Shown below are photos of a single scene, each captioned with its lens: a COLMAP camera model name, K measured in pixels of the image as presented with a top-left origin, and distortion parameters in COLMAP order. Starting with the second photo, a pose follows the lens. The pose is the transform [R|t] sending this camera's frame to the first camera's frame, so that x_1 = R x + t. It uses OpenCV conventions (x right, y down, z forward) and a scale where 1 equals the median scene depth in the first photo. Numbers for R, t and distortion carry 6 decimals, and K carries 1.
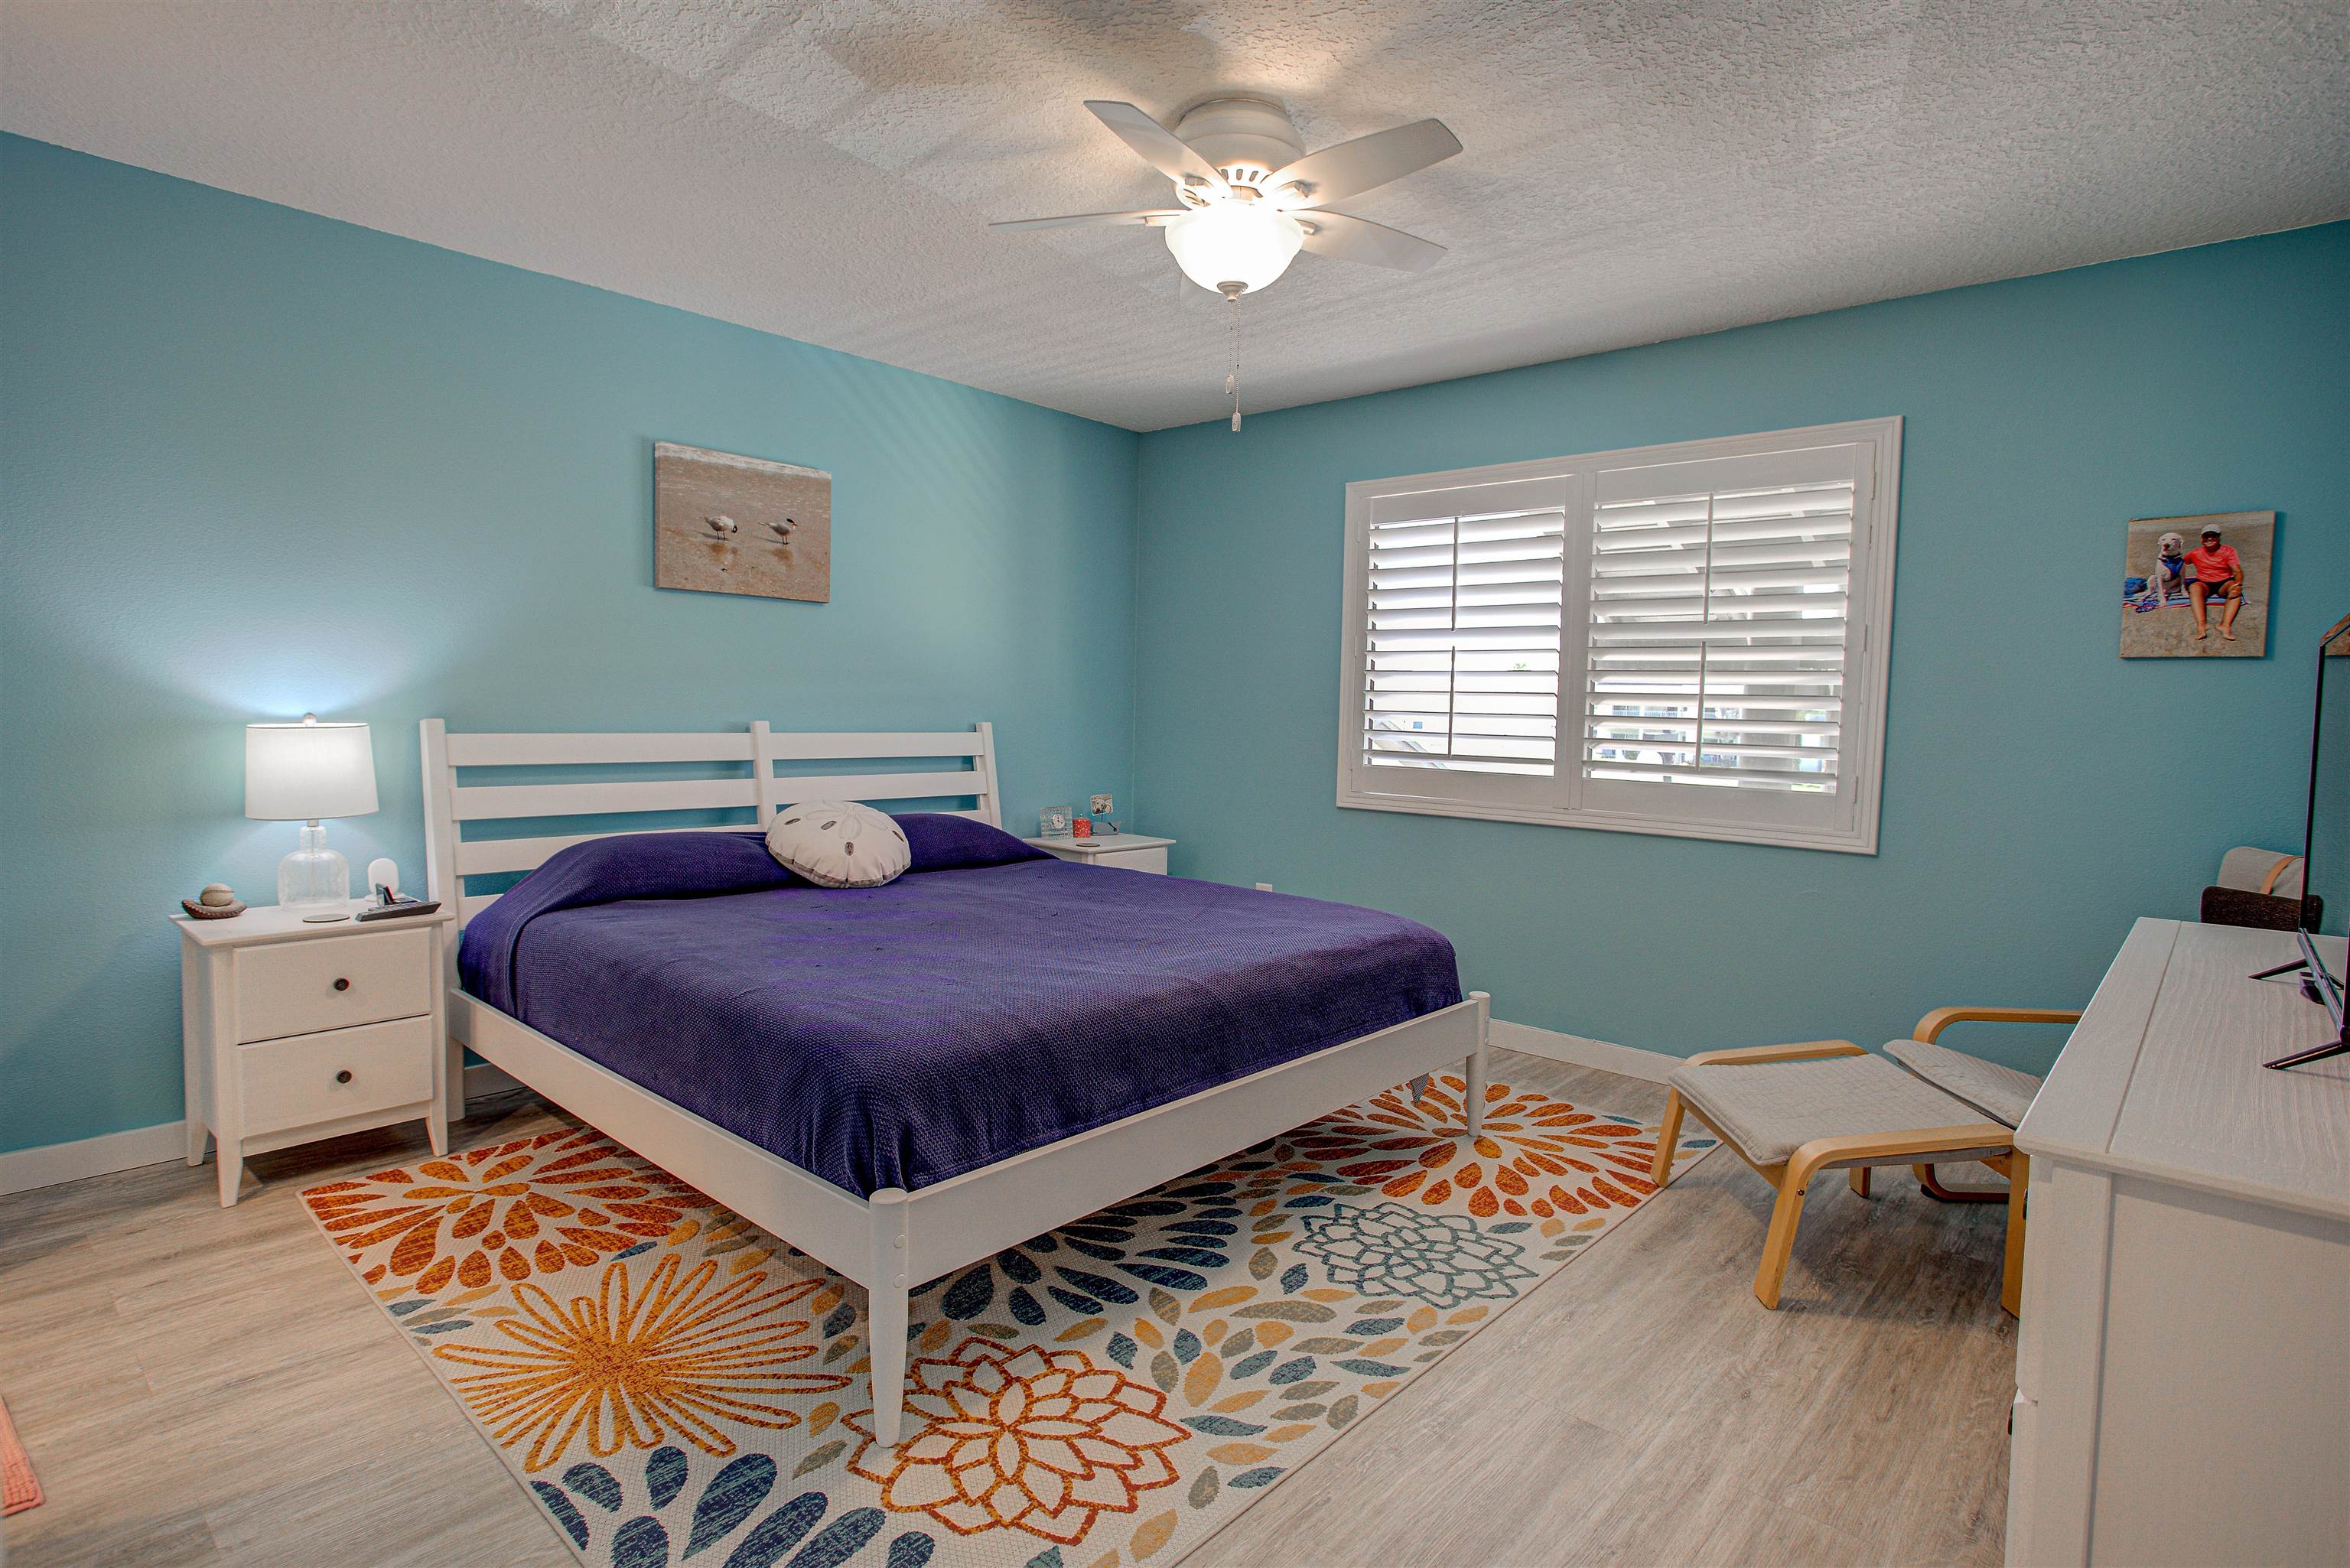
lens RADIAL K [[1175.8, 0, 1176.2], [0, 1175.8, 777.4], [0, 0, 1]] dist [-0.020653, 0.008541]
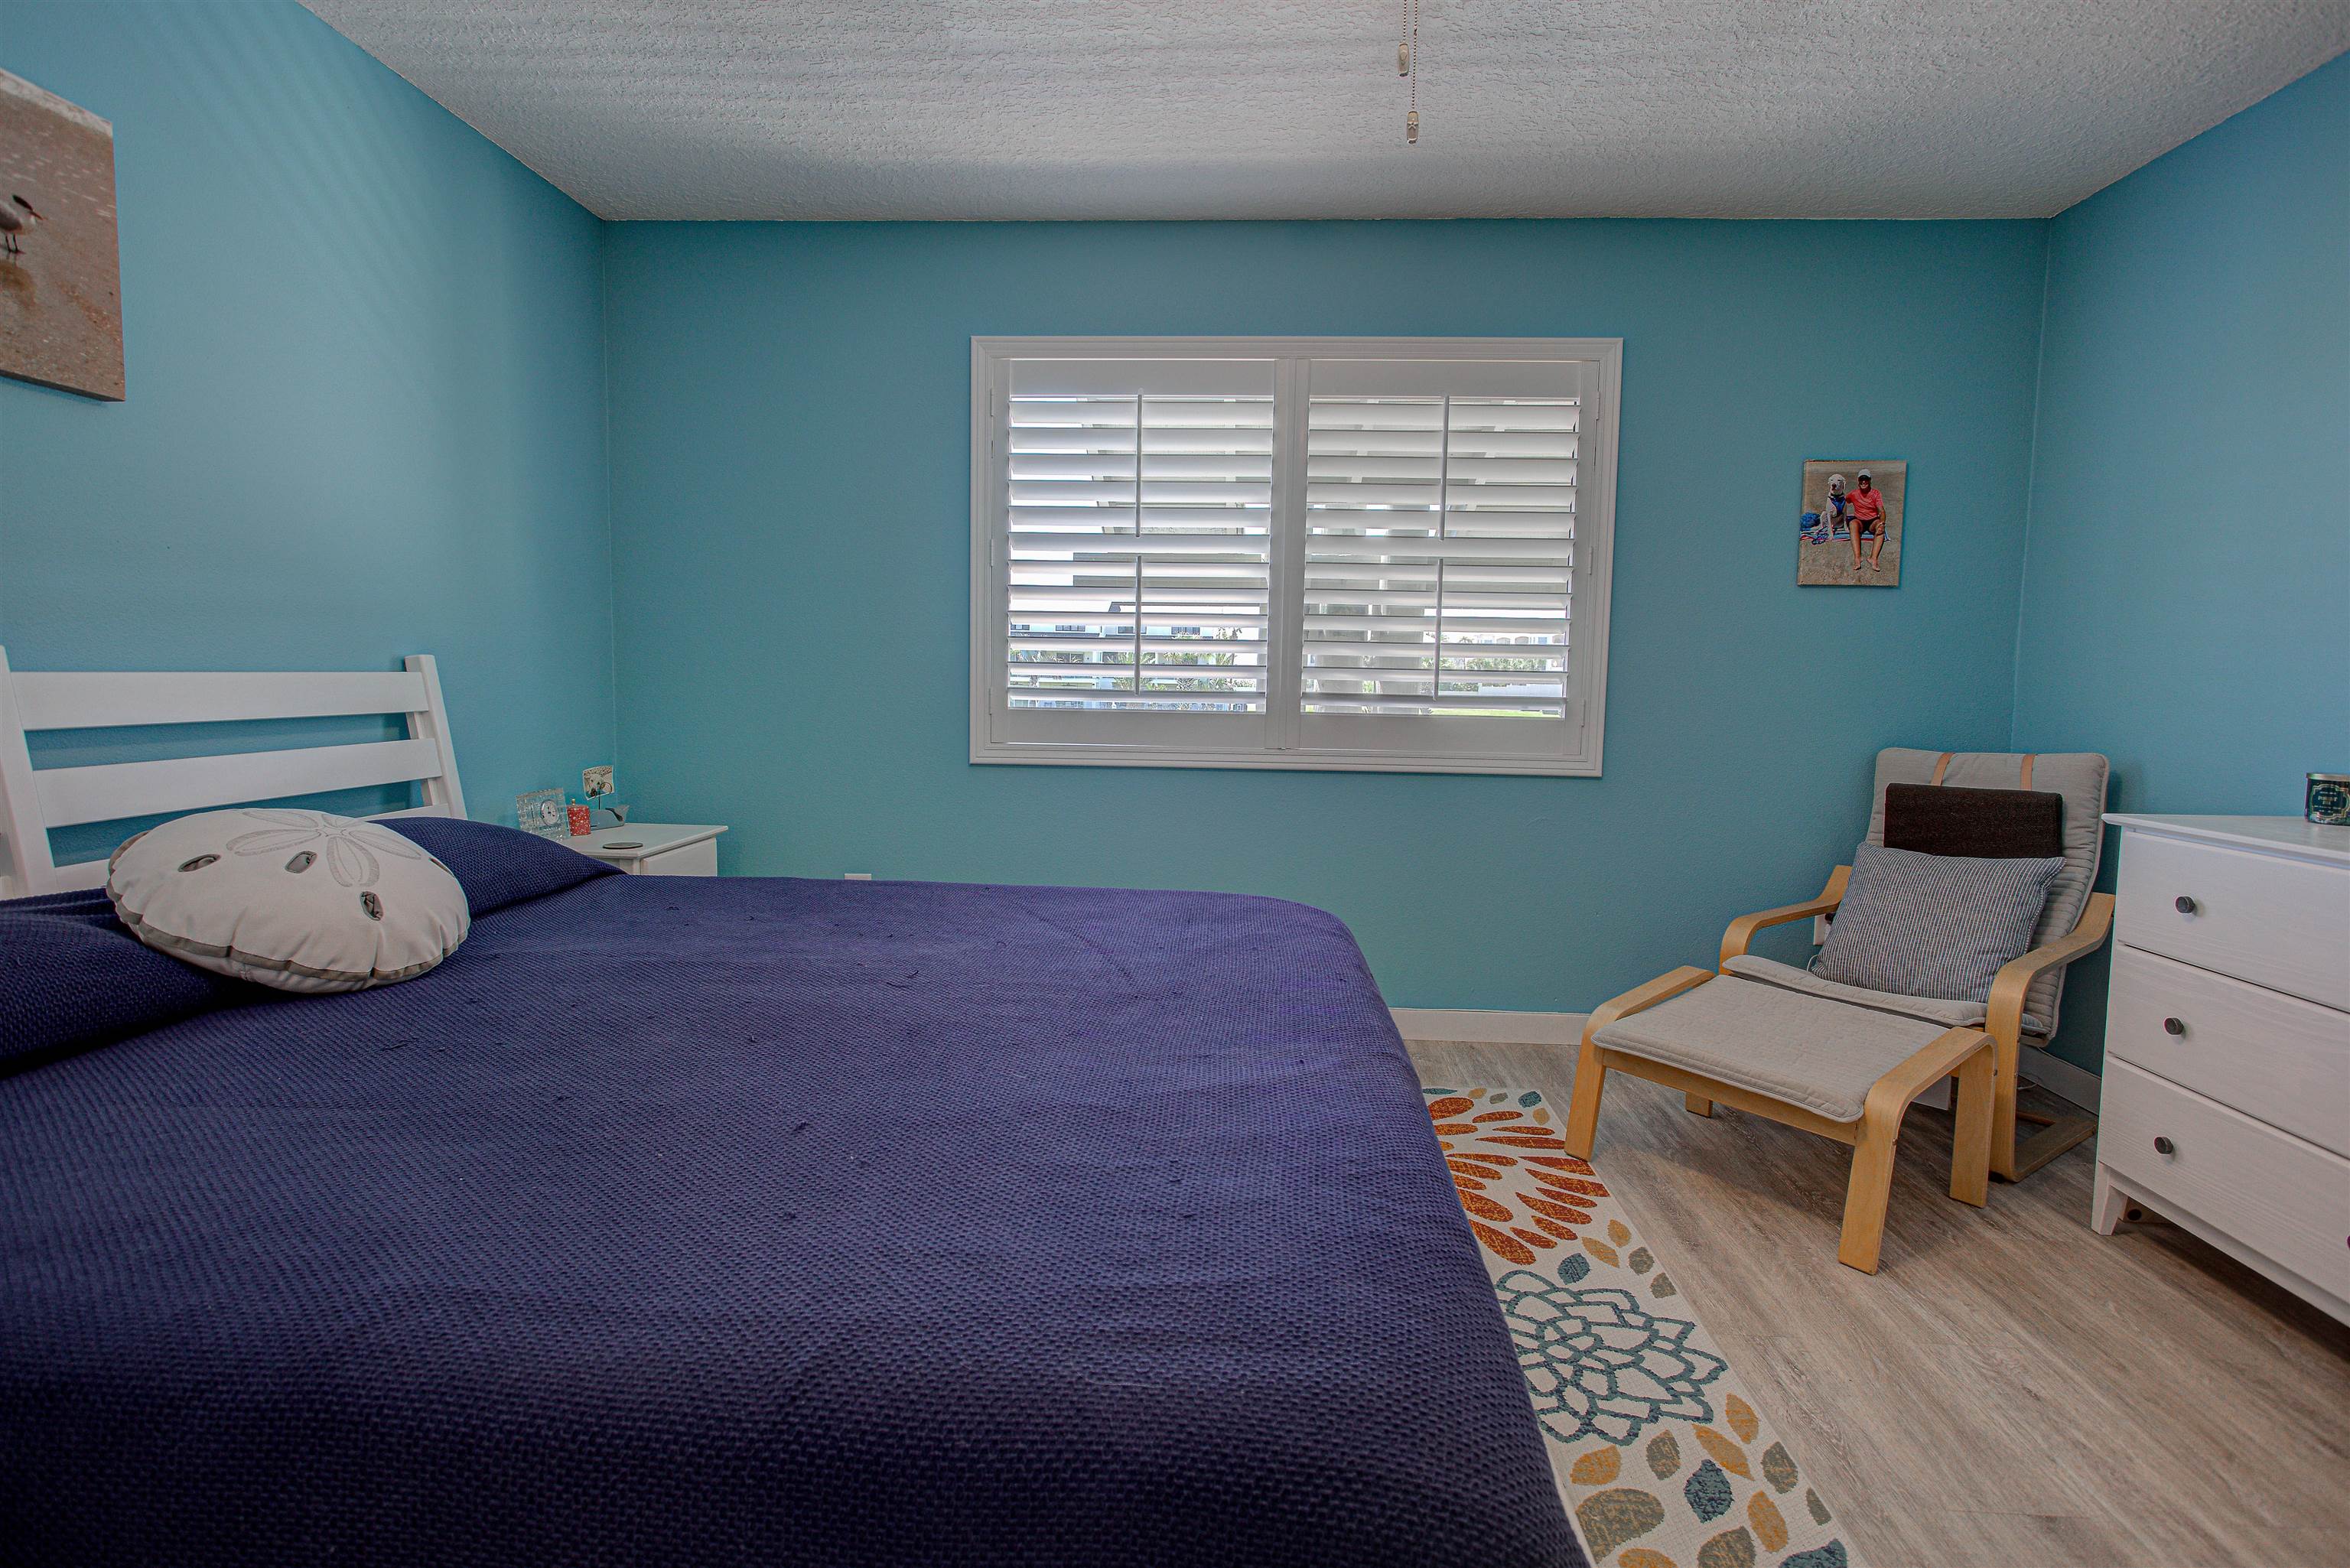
lens RADIAL K [[1167.4, 0, 1171.7], [0, 1167.4, 775.7], [0, 0, 1]] dist [-0.017839, 0.005361]
pose [[0.784920, -0.065642, 0.616111, -0.323202], [0.040304, 0.997675, 0.054948, -0.005262], [-0.618285, -0.018298, 0.785741, 0.447239]]
